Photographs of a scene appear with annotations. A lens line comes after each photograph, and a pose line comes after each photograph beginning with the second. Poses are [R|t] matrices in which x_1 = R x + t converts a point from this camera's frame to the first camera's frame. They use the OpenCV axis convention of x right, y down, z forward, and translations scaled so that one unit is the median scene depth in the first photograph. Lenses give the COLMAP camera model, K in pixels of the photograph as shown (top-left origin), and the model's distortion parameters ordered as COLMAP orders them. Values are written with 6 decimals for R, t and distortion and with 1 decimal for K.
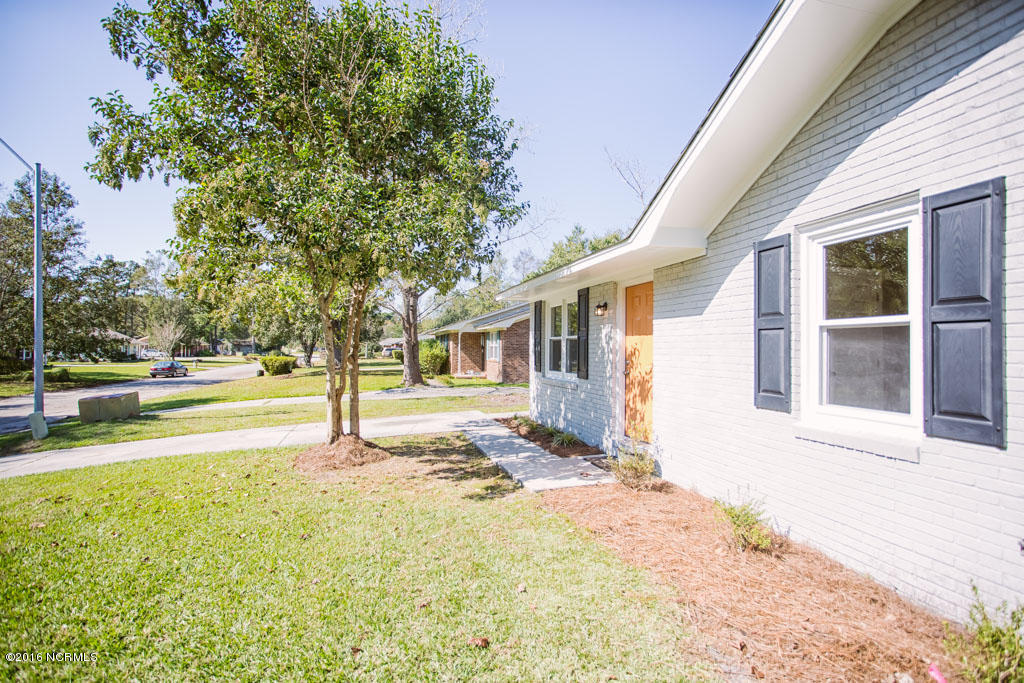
lens RADIAL K [[492.1, 0, 511.5], [0, 492.1, 334.1], [0, 0, 1]] dist [-0.041781, 0.025778]
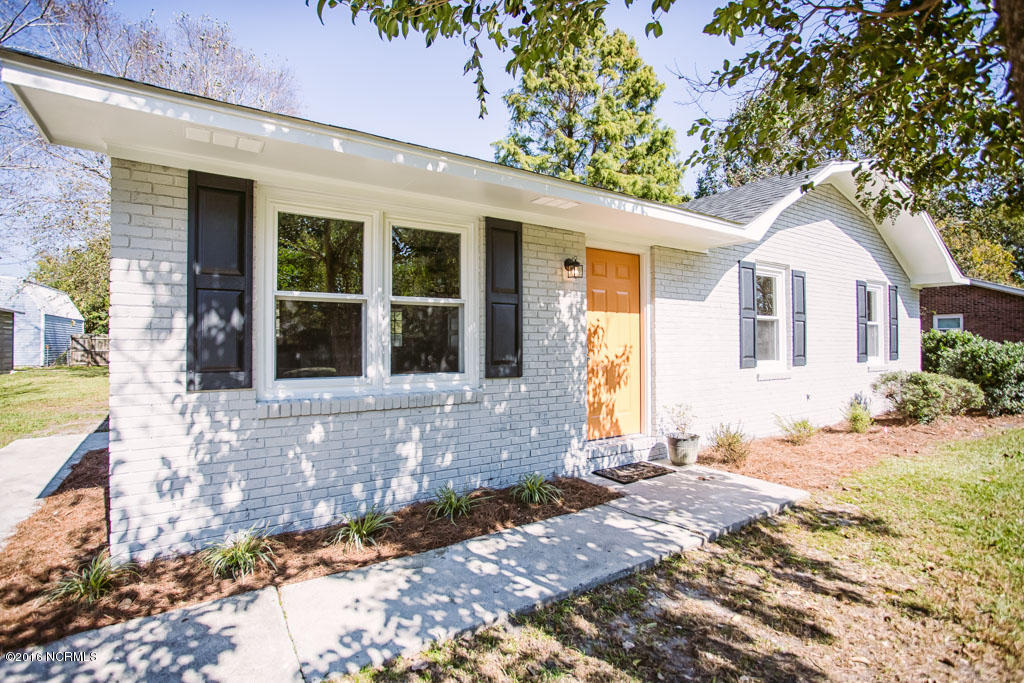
lens RADIAL K [[495.7, 0, 527.9], [0, 495.7, 329.2], [0, 0, 1]] dist [-0.021431, 0.000222]
pose [[-0.326715, -0.001121, 0.945122, -0.474564], [-0.041675, 0.999044, -0.013222, 0.048203], [-0.944204, -0.043708, -0.326449, 1.365486]]
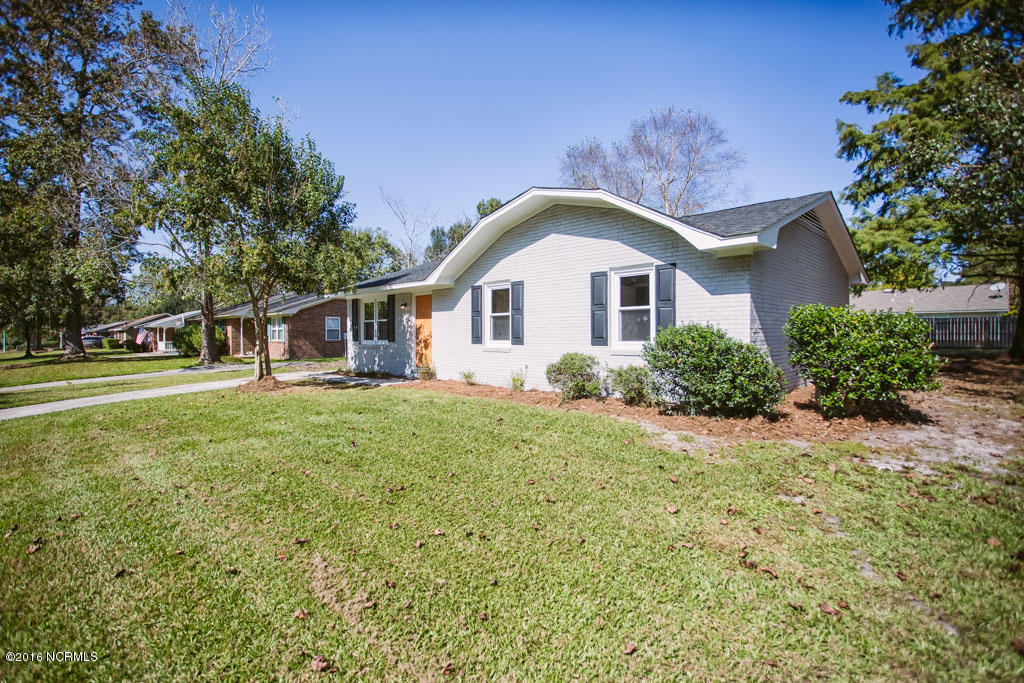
lens RADIAL K [[492.1, 0, 510.2], [0, 492.1, 338.8], [0, 0, 1]] dist [-0.041781, 0.025778]
pose [[0.867912, -0.021028, 0.496272, -0.468434], [0.001773, 0.999228, 0.039238, 0.005636], [-0.496715, -0.033176, 0.867280, -1.028027]]
